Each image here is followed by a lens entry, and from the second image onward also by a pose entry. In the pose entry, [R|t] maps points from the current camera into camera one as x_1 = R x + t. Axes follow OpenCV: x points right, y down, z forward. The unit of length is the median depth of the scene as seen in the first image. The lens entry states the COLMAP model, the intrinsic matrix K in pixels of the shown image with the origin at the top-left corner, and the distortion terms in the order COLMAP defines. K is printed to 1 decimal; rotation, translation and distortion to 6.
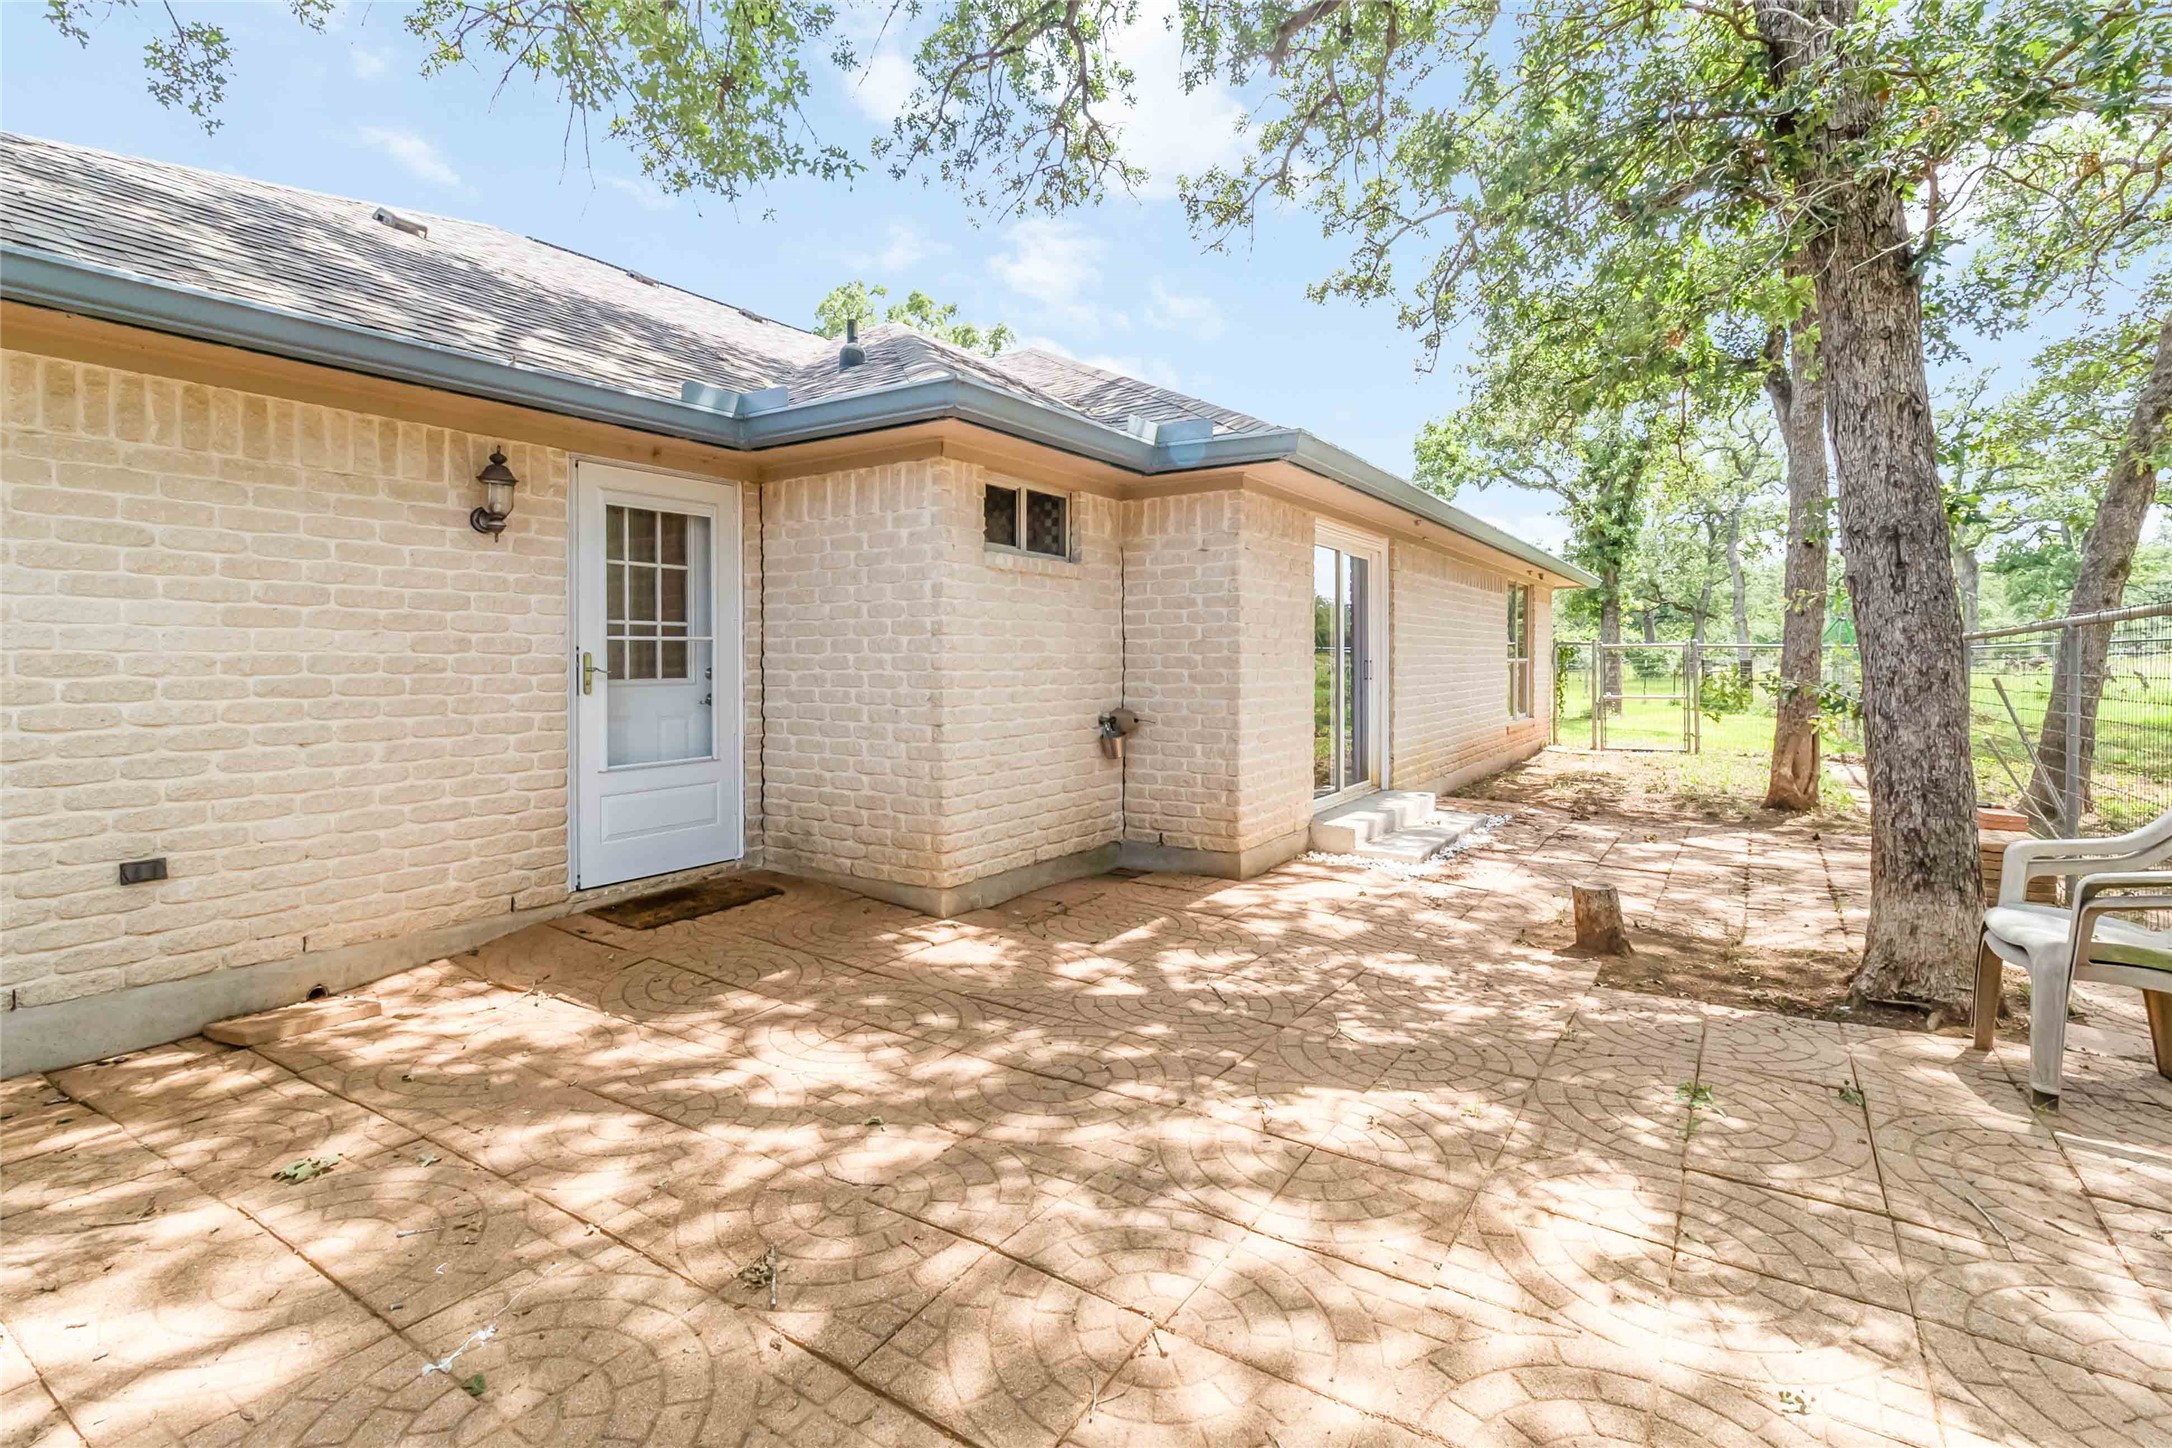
lens RADIAL K [[1011.9, 0, 1058.4], [0, 1011.9, 674.0], [0, 0, 1]] dist [-0.001676, 0.000220]
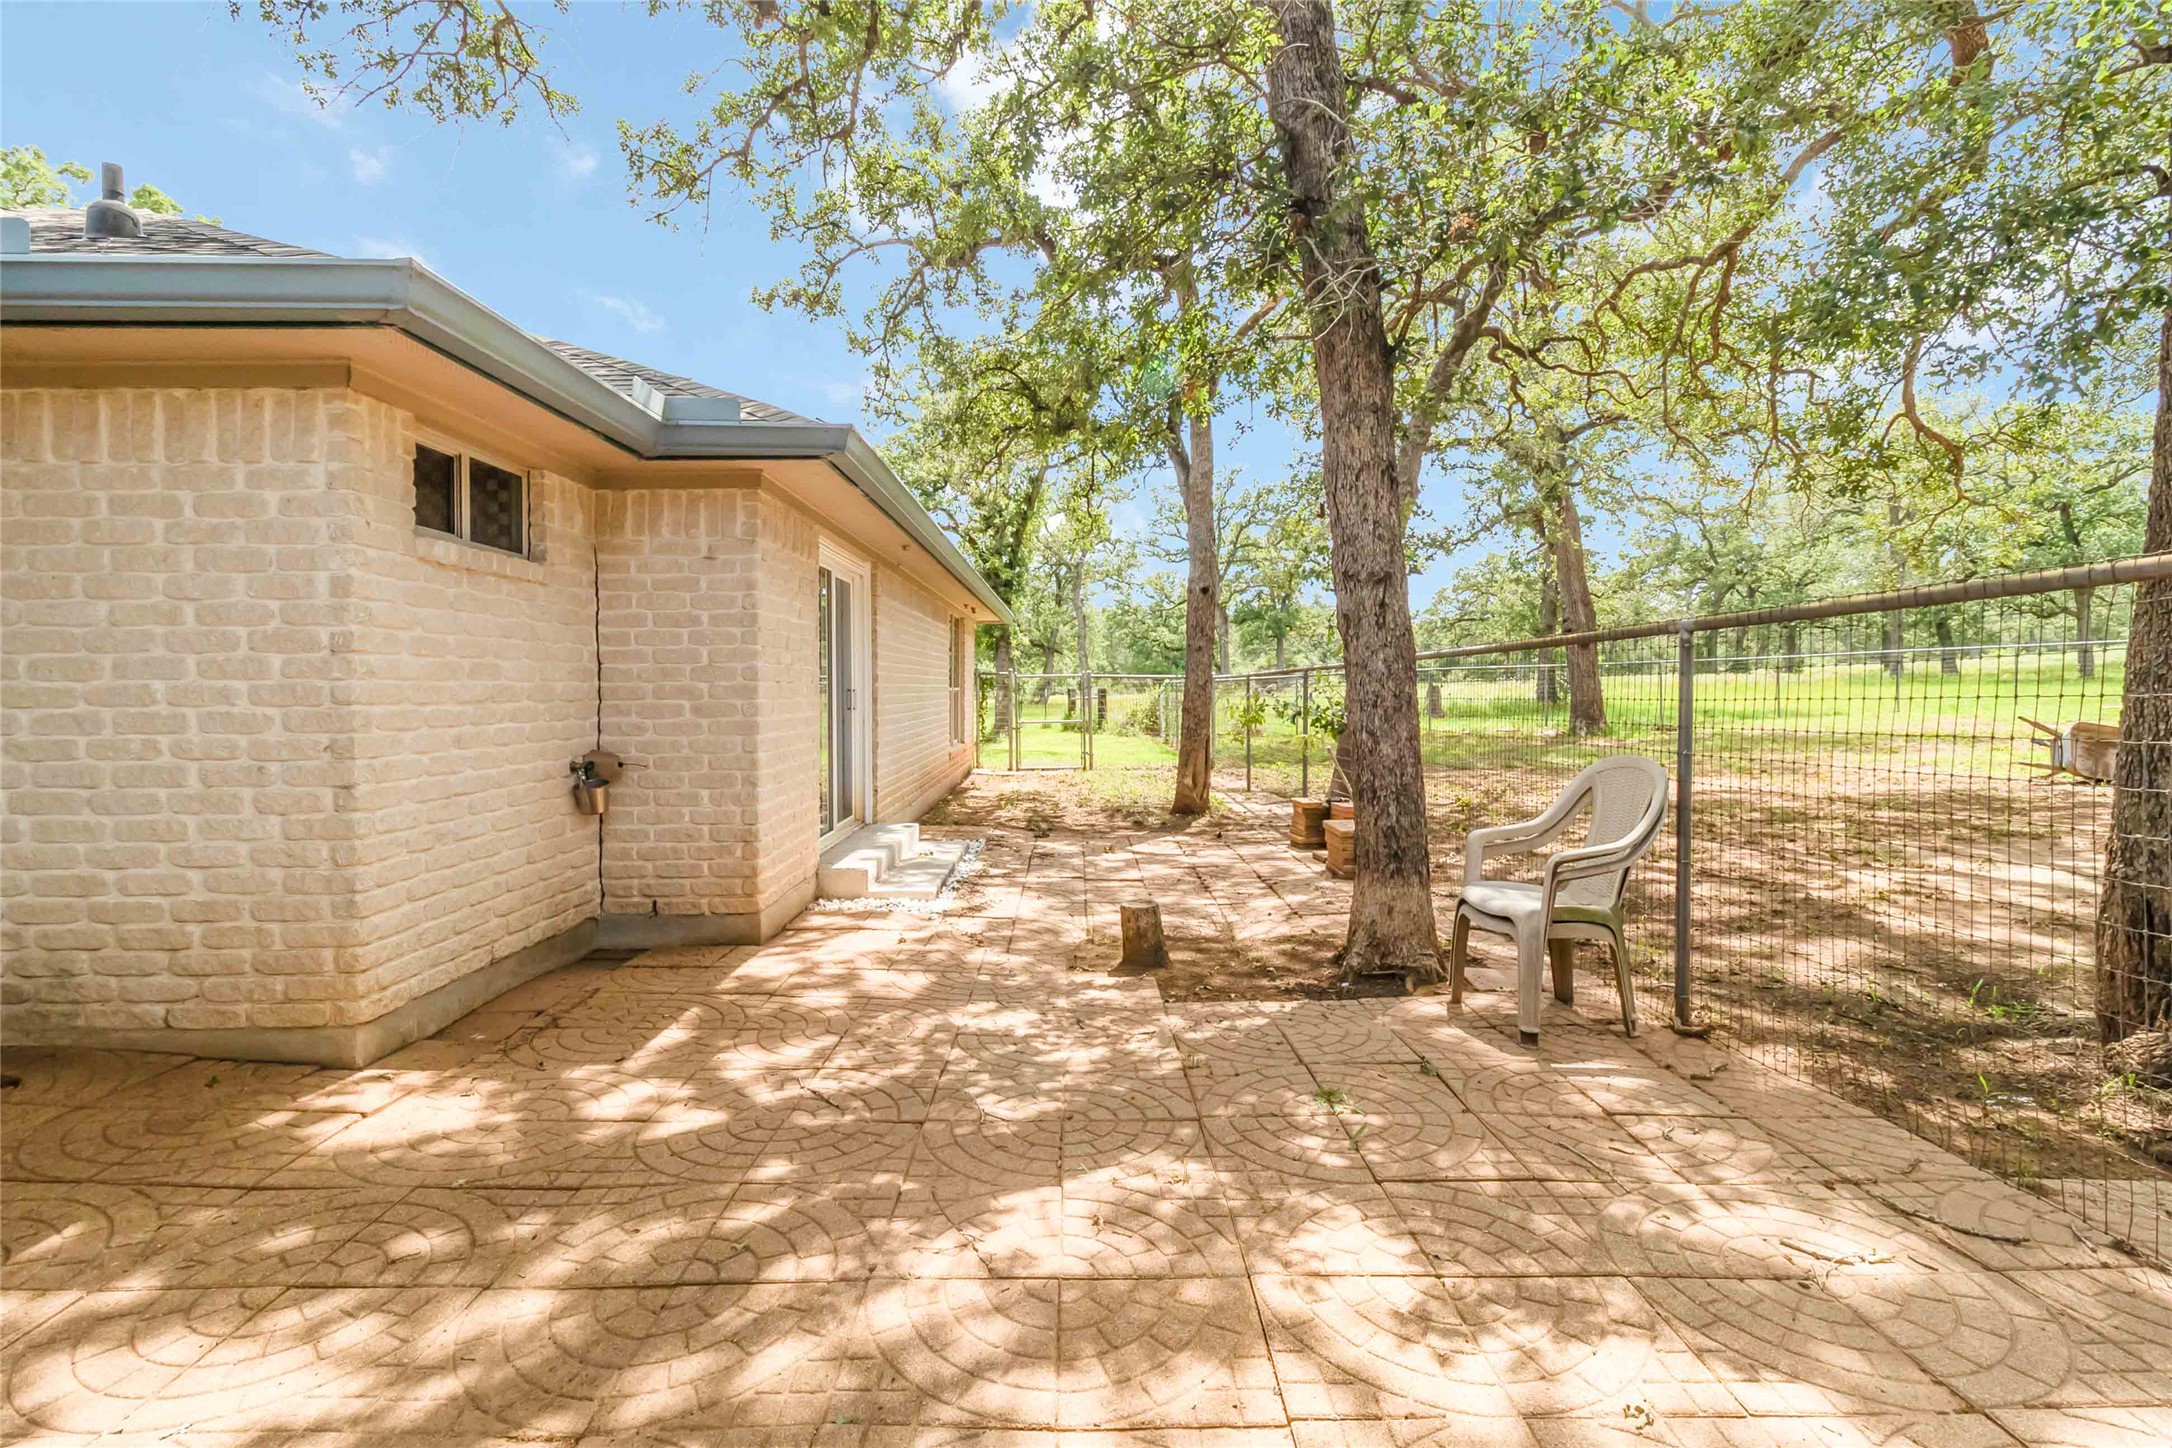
lens RADIAL K [[1011.9, 0, 1089.9], [0, 1011.9, 709.5], [0, 0, 1]] dist [-0.001676, 0.000220]
pose [[0.821186, -0.015217, 0.570457, -0.087387], [0.012565, 0.999884, 0.008584, -0.000290], [-0.570522, 0.000119, 0.821283, 0.146104]]
